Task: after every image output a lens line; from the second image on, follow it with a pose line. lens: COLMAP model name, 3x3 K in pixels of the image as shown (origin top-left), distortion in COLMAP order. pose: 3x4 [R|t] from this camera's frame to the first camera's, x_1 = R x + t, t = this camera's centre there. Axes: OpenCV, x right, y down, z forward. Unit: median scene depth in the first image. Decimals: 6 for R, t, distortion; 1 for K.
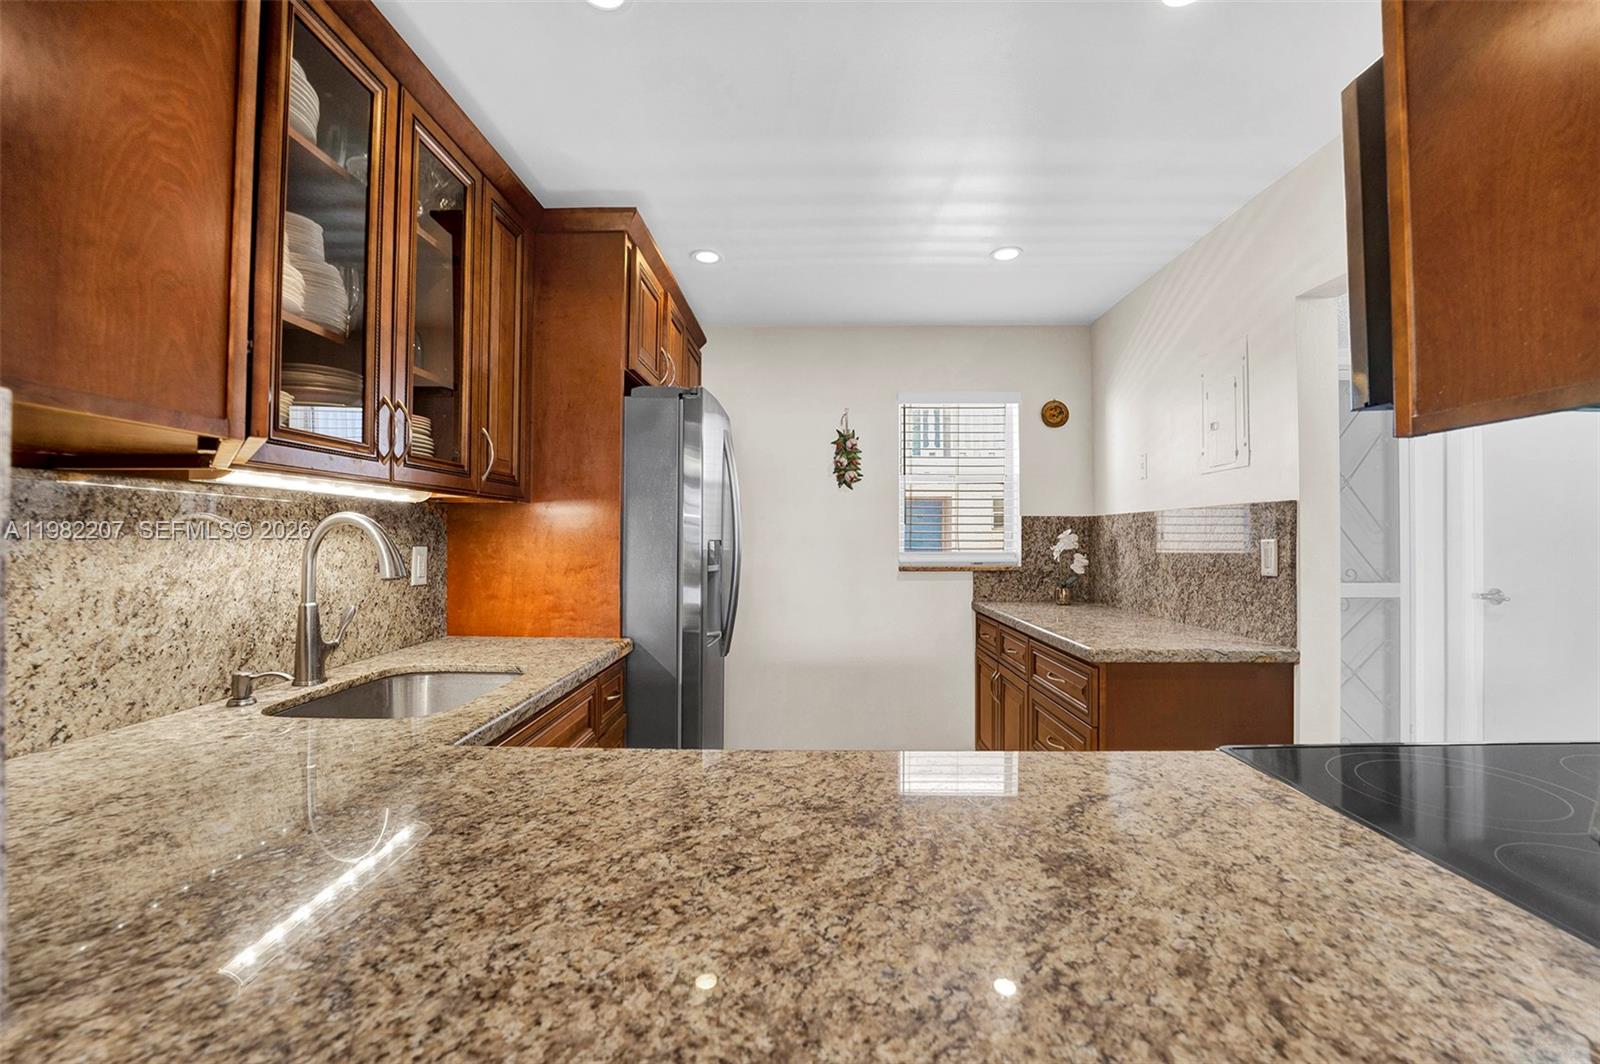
lens RADIAL K [[669.9, 0, 799.1], [0, 669.9, 523.1], [0, 0, 1]] dist [-0.027407, 0.002878]
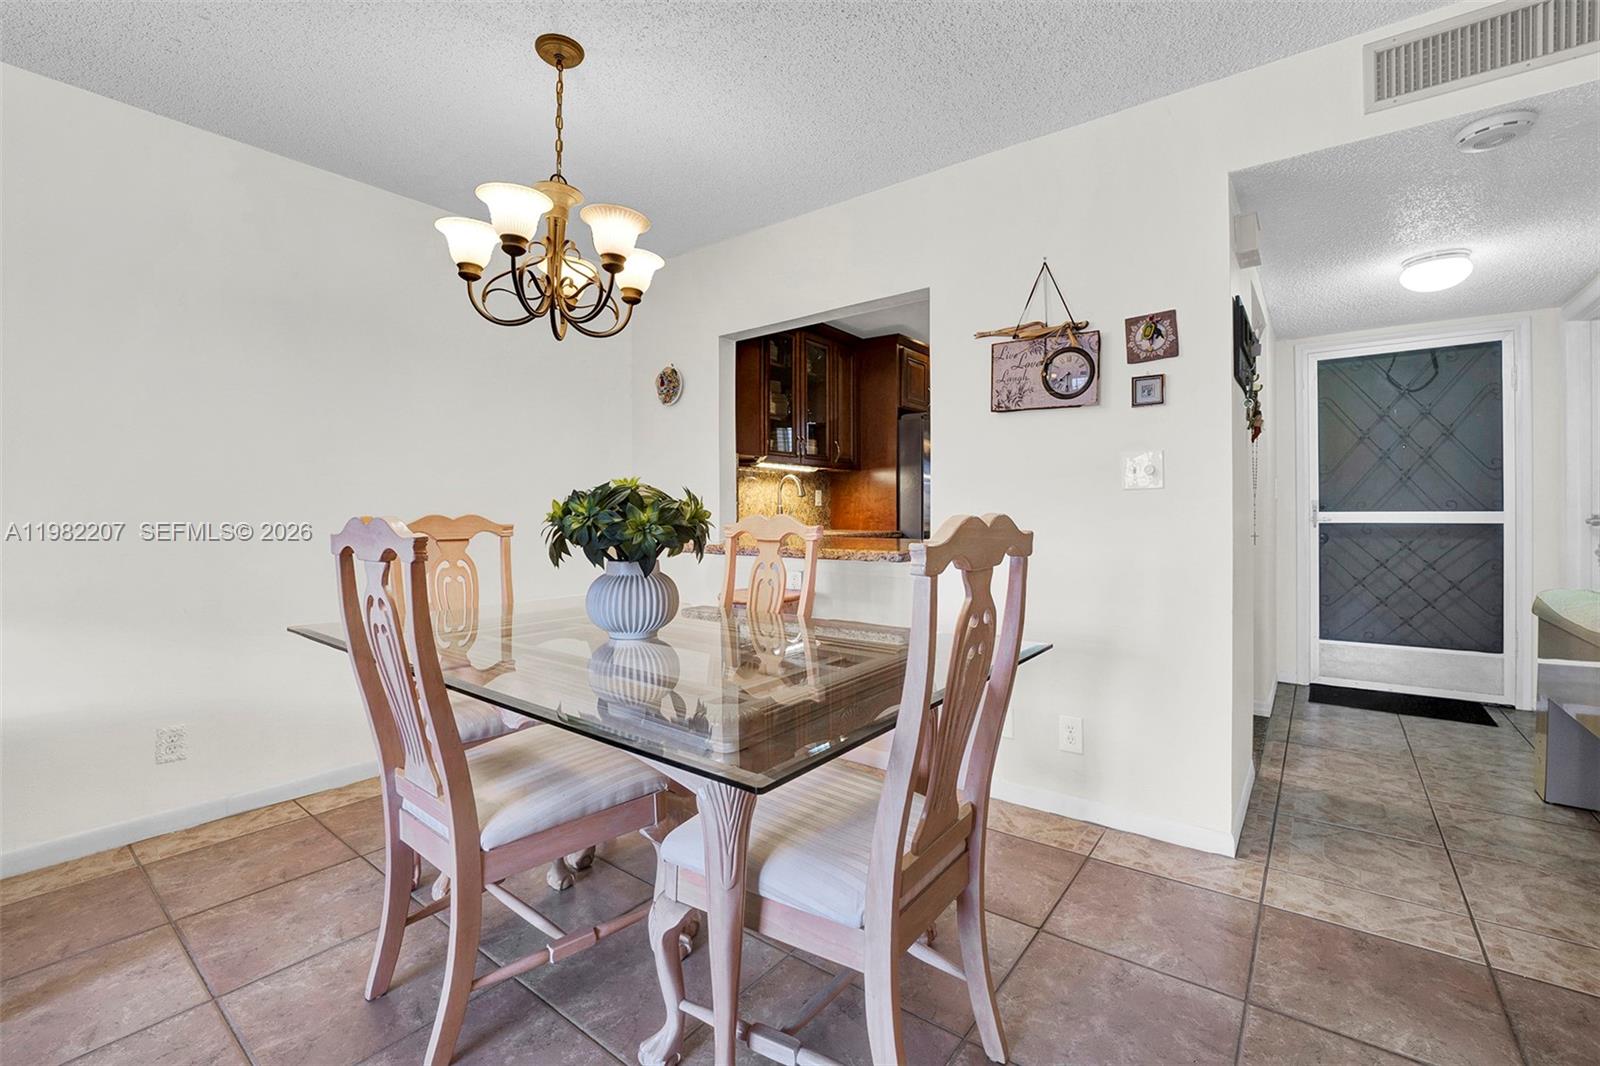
lens RADIAL K [[670.4, 0, 797.7], [0, 670.4, 529.4], [0, 0, 1]] dist [-0.019191, 0.001539]
pose [[0.801365, 0.006083, -0.598145, 1.347664], [0.020771, 0.999062, 0.037988, 0.132278], [0.597815, -0.042866, 0.800487, -1.642680]]
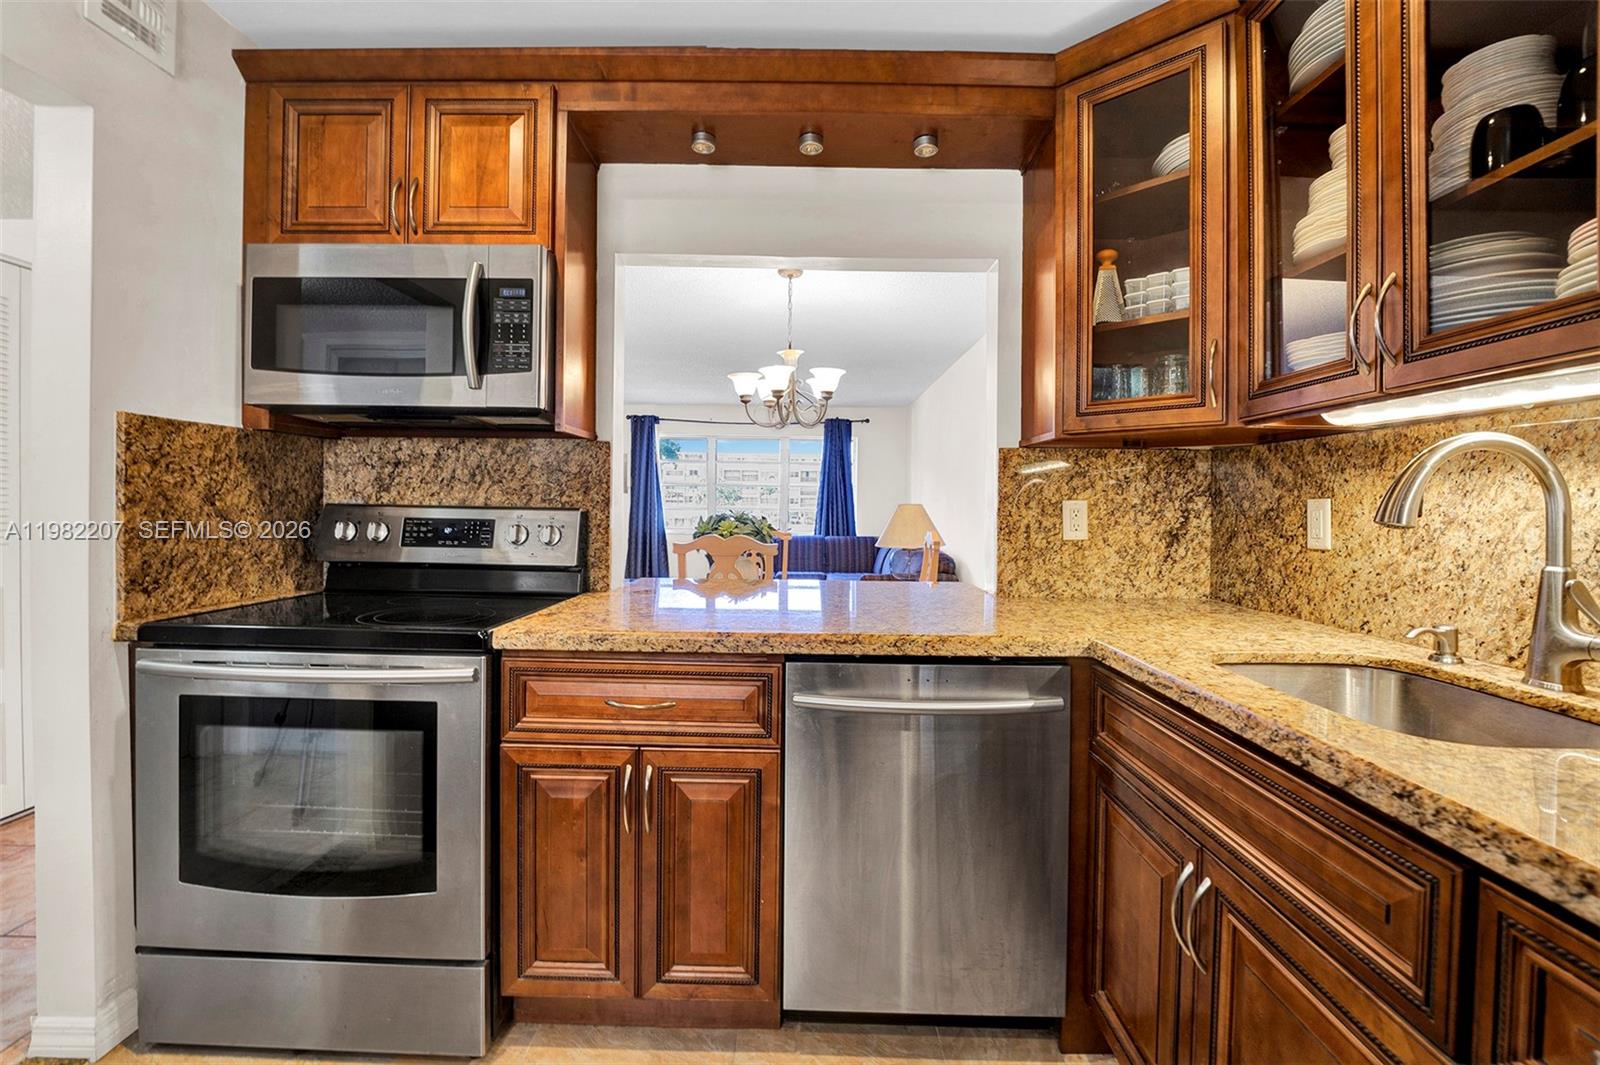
lens RADIAL K [[669.9, 0, 816.7], [0, 669.9, 504.8], [0, 0, 1]] dist [-0.027407, 0.002878]
pose [[-0.999520, -0.010087, -0.029300, 0.032012], [-0.009612, 0.999820, -0.016329, 0.086851], [0.029459, -0.016039, -0.999437, 1.890273]]
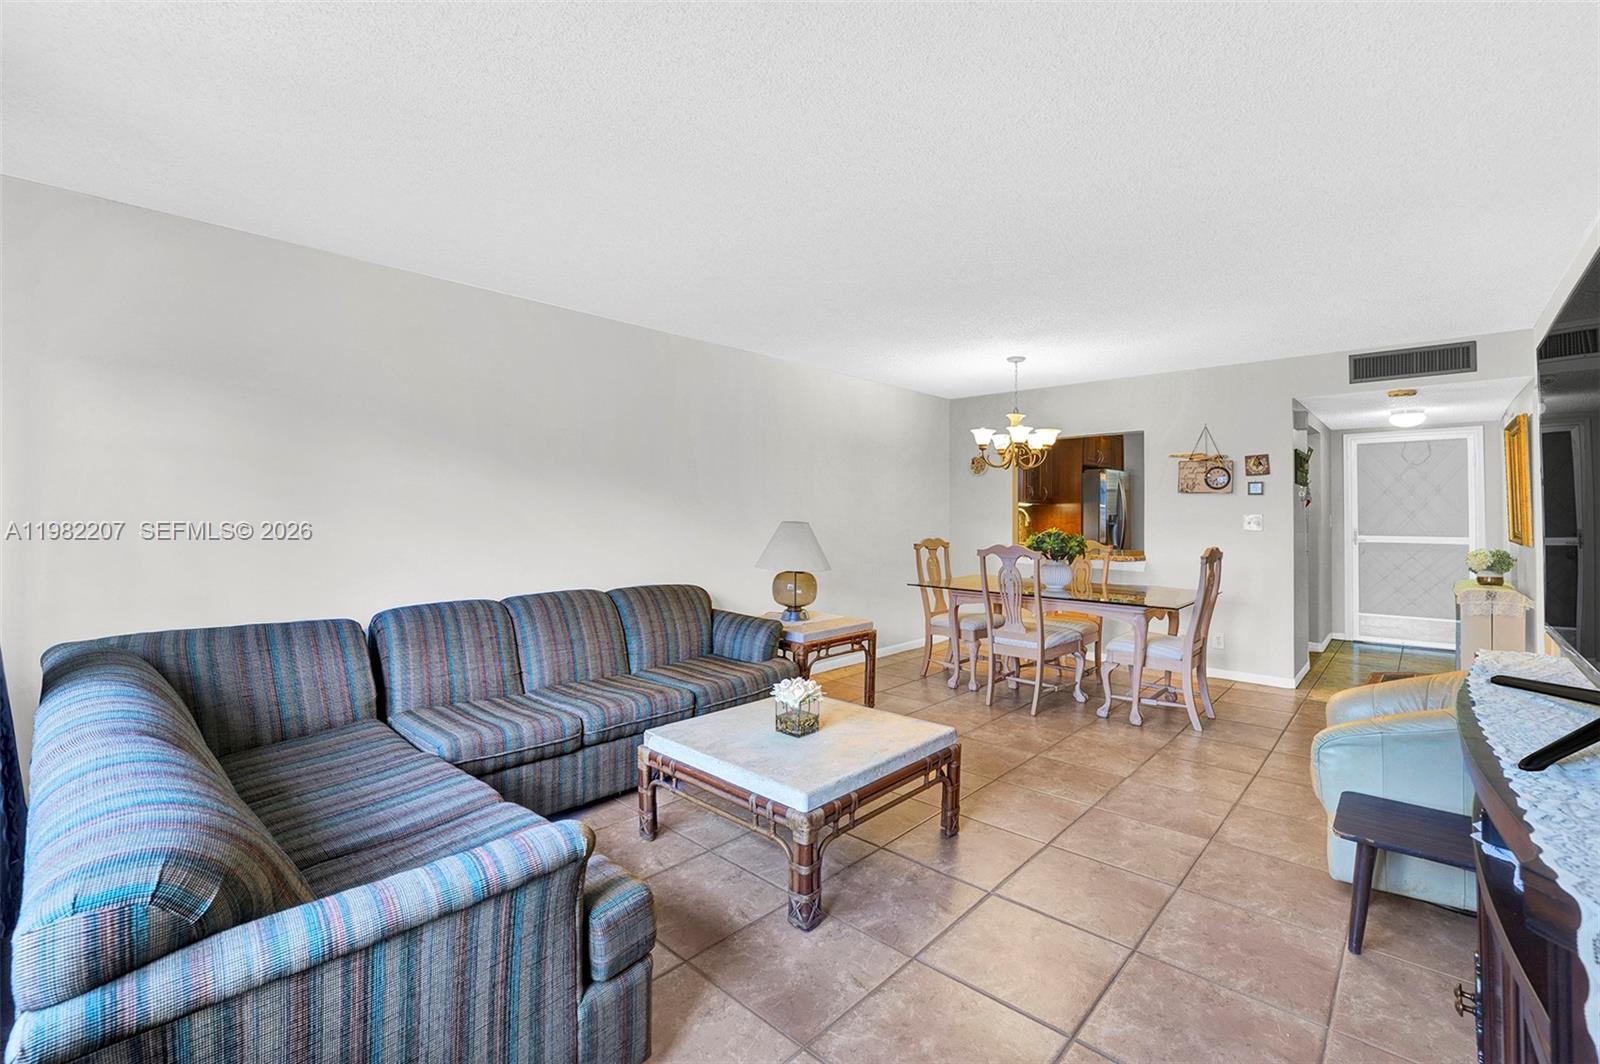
lens RADIAL K [[669.9, 0, 801.5], [0, 669.9, 515.8], [0, 0, 1]] dist [-0.027407, 0.002878]
pose [[0.739988, -0.001706, -0.672617, 1.676093], [0.015824, 0.999764, 0.014873, -0.076046], [0.672434, -0.021649, 0.739841, -4.338168]]
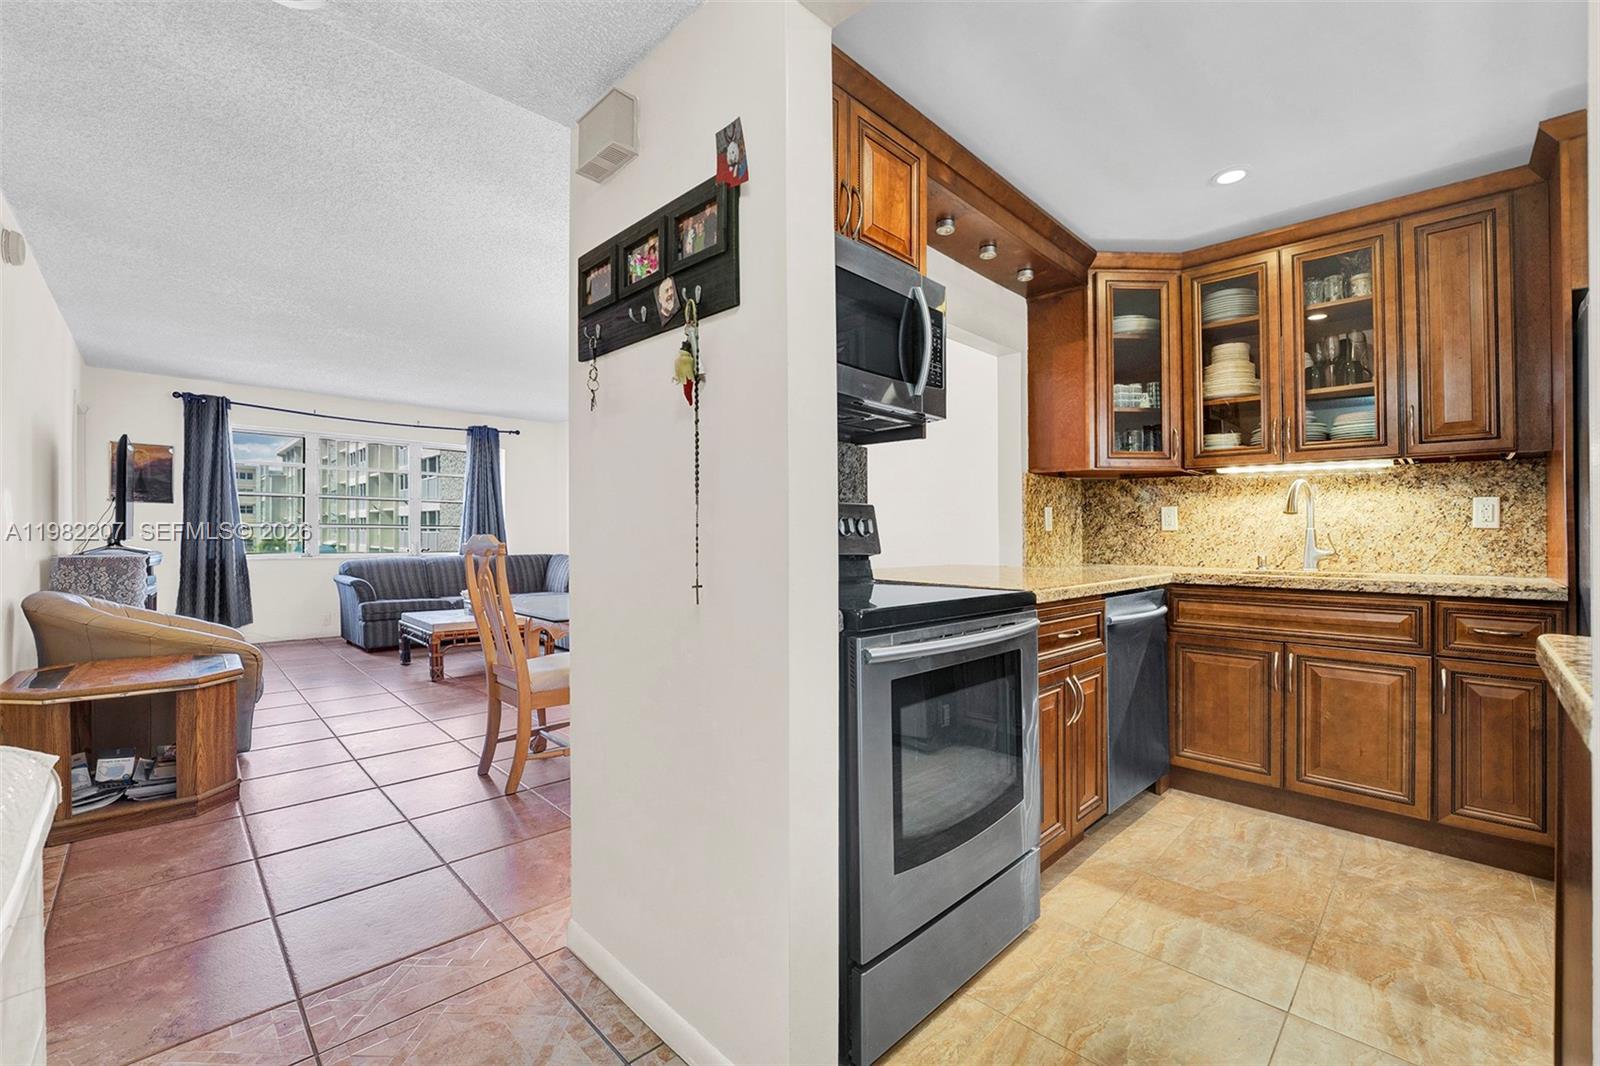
lens RADIAL K [[670.4, 0, 796.3], [0, 670.4, 526.9], [0, 0, 1]] dist [-0.019191, 0.001539]
pose [[-0.689321, -0.009484, -0.724394, 1.894804], [0.008610, 0.999736, -0.021281, 0.166884], [0.724405, -0.020906, -0.689057, 1.428696]]
